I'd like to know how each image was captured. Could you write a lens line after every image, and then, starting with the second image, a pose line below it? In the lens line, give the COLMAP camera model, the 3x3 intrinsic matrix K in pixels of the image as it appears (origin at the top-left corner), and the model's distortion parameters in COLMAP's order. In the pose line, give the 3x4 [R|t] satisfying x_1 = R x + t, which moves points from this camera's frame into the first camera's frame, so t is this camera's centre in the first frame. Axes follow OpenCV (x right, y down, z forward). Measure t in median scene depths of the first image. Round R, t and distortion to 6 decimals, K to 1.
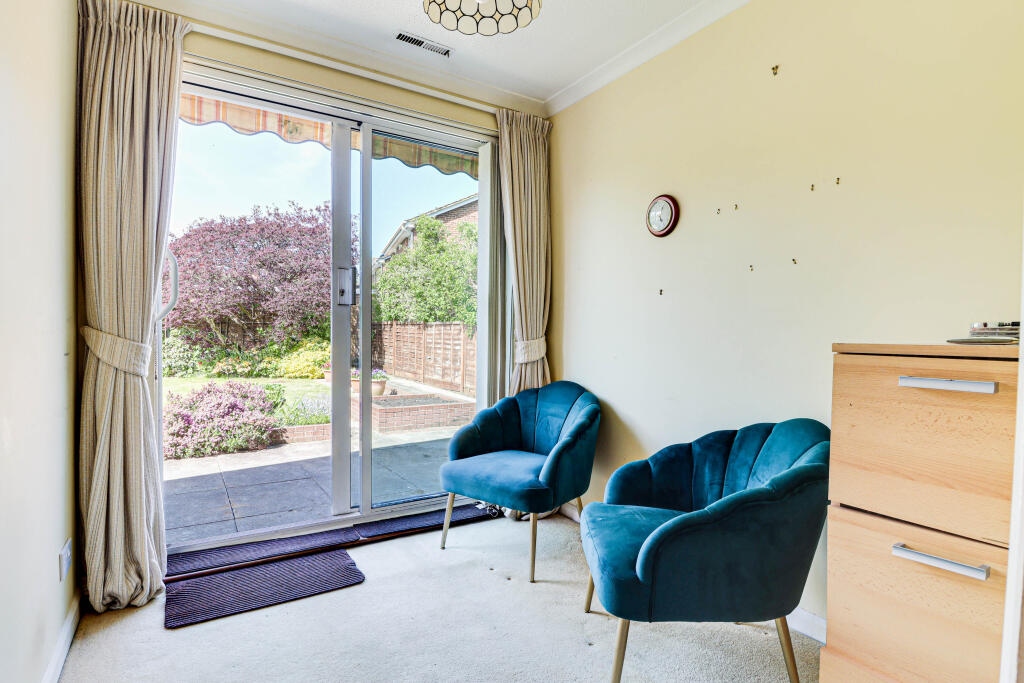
lens RADIAL K [[519.5, 0, 513.5], [0, 519.5, 339.0], [0, 0, 1]] dist [-0.000259, -0.001607]
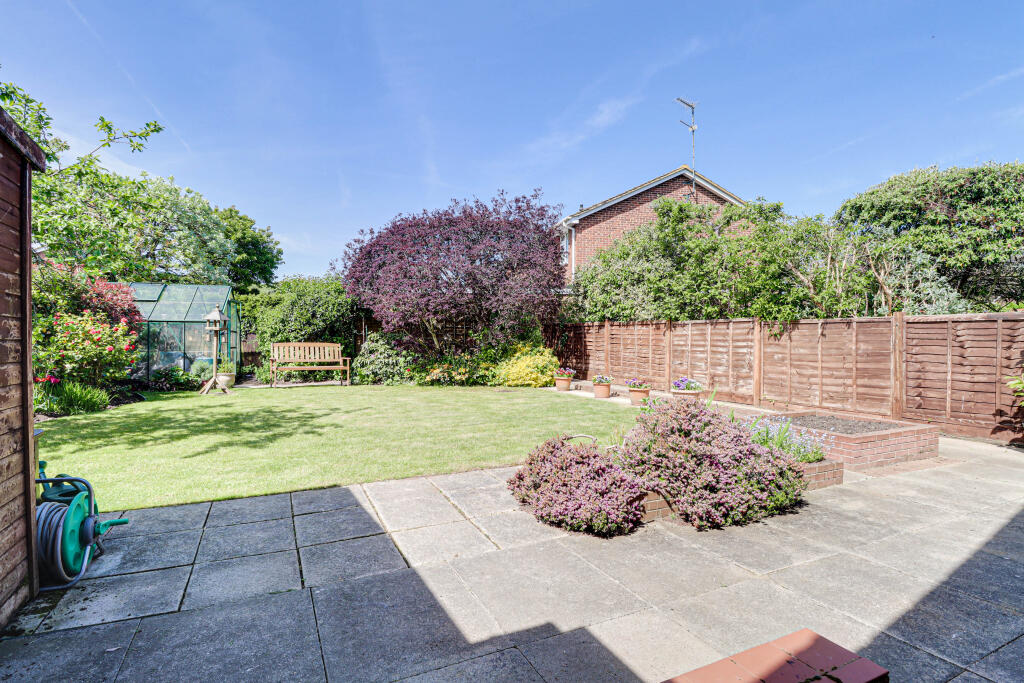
lens RADIAL K [[498.4, 0, 508.7], [0, 498.4, 343.1], [0, 0, 1]] dist [-0.003090, -0.002195]
pose [[0.991659, -0.009140, -0.128563, -0.321957], [0.008808, 0.999956, -0.003150, 0.003861], [0.128586, 0.001991, 0.991696, 0.152782]]
